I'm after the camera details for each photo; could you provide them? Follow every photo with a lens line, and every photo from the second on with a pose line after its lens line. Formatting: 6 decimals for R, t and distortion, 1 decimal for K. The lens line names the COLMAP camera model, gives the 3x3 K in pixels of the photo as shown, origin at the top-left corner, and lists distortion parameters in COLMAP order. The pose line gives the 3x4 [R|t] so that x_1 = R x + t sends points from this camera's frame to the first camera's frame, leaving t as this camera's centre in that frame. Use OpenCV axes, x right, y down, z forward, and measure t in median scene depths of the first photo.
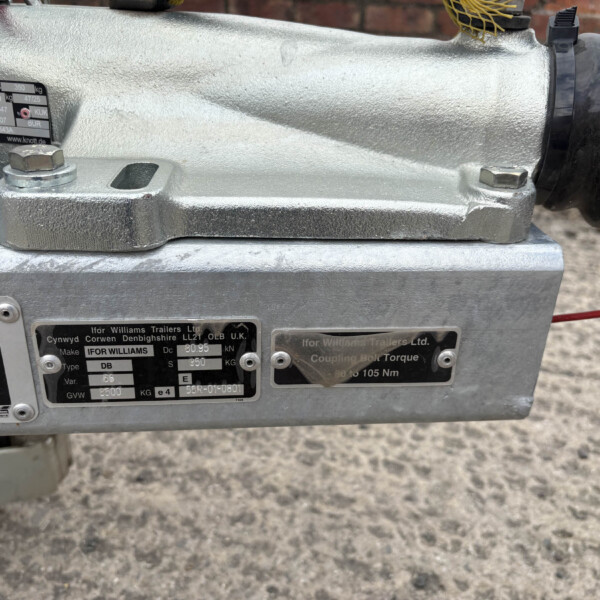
lens RADIAL K [[595.7, 0, 299.4], [0, 595.7, 291.4], [0, 0, 1]] dist [-0.004507, 0.046143]
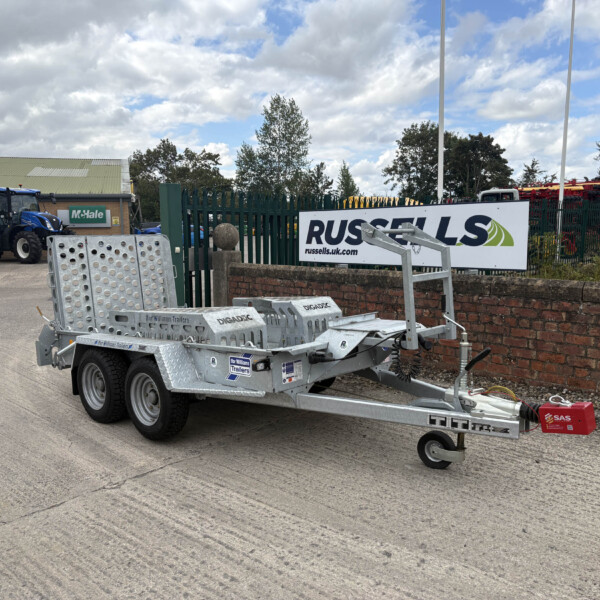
lens RADIAL K [[597.3, 0, 300.0], [0, 597.3, 300.0], [0, 0, 1]] dist [0.033490, -0.016836]
pose [[0.834622, 0.014979, -0.550619, 1.468726], [-0.189149, 0.946638, -0.260958, 0.673947], [0.517328, 0.321950, 0.792919, -4.945690]]
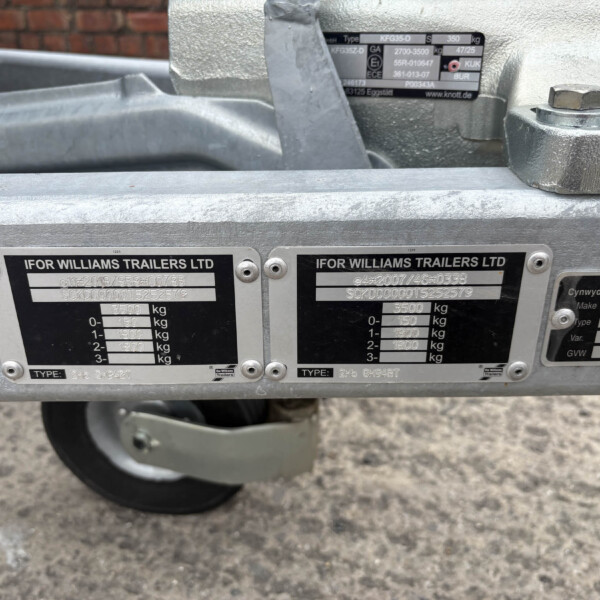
lens RADIAL K [[595.5, 0, 301.8], [0, 595.5, 286.9], [0, 0, 1]] dist [0.012631, 0.023660]
pose [[0.996452, -0.002657, -0.084118, -0.323784], [0.002528, 0.999995, -0.001641, 0.031020], [0.084122, 0.001422, 0.996454, 0.009343]]
